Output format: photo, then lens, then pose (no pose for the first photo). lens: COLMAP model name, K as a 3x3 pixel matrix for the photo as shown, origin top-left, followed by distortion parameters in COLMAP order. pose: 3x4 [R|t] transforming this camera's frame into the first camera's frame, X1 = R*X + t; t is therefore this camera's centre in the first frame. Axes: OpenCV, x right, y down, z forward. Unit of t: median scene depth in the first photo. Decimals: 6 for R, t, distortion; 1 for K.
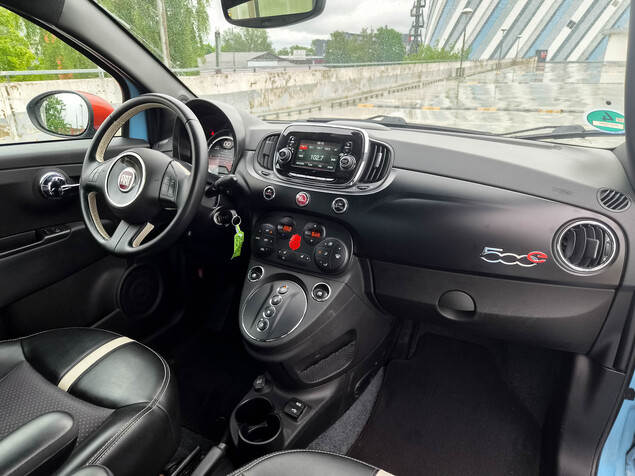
lens RADIAL K [[431.8, 0, 317.5], [0, 431.8, 238.0], [0, 0, 1]] dist [0.047527, -0.046967]
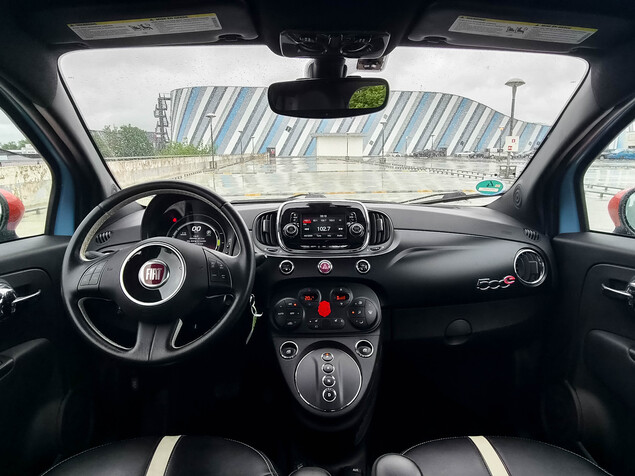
lens RADIAL K [[411.8, 0, 317.5], [0, 411.8, 238.0], [0, 0, 1]] dist [0.001582, 0.001532]
pose [[0.847398, -0.104289, 0.520616, -0.459545], [0.200277, 0.970874, -0.131502, -0.023628], [-0.491738, 0.215702, 0.843603, 0.105213]]
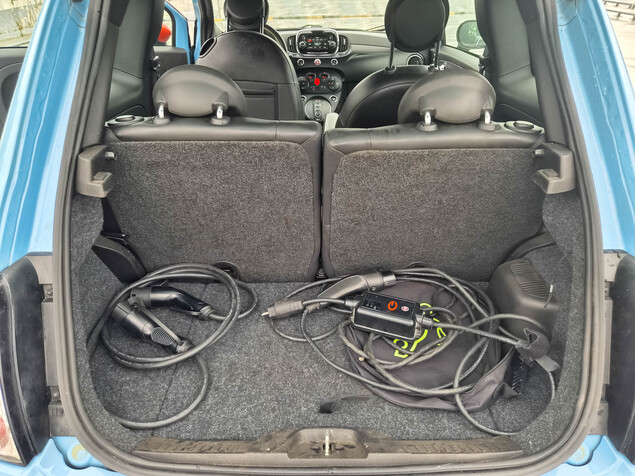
lens RADIAL K [[426.4, 0, 317.5], [0, 426.4, 238.0], [0, 0, 1]] dist [0.031939, -0.002483]
pose [[0.866851, -0.269529, 0.419432, -1.052207], [0.191491, 0.956739, 0.219045, 0.262233], [-0.460326, -0.109562, 0.880963, -0.990449]]
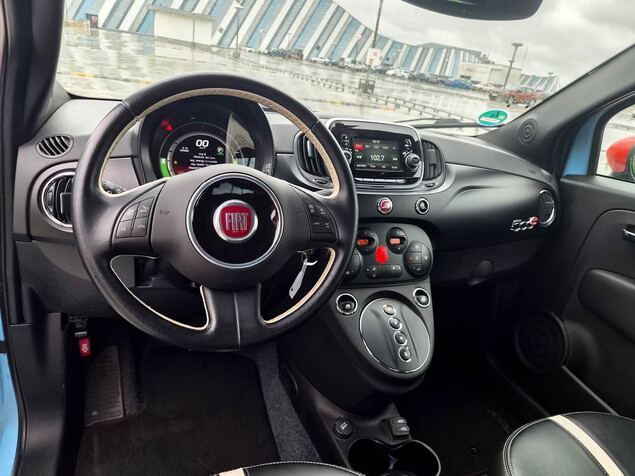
lens RADIAL K [[426.4, 0, 317.5], [0, 426.4, 238.0], [0, 0, 1]] dist [0.031939, -0.002483]
pose [[0.616412, -0.215724, 0.757298, -0.644256], [0.160034, 0.975990, 0.147759, -0.142448], [-0.770990, 0.030113, 0.636135, 0.436884]]
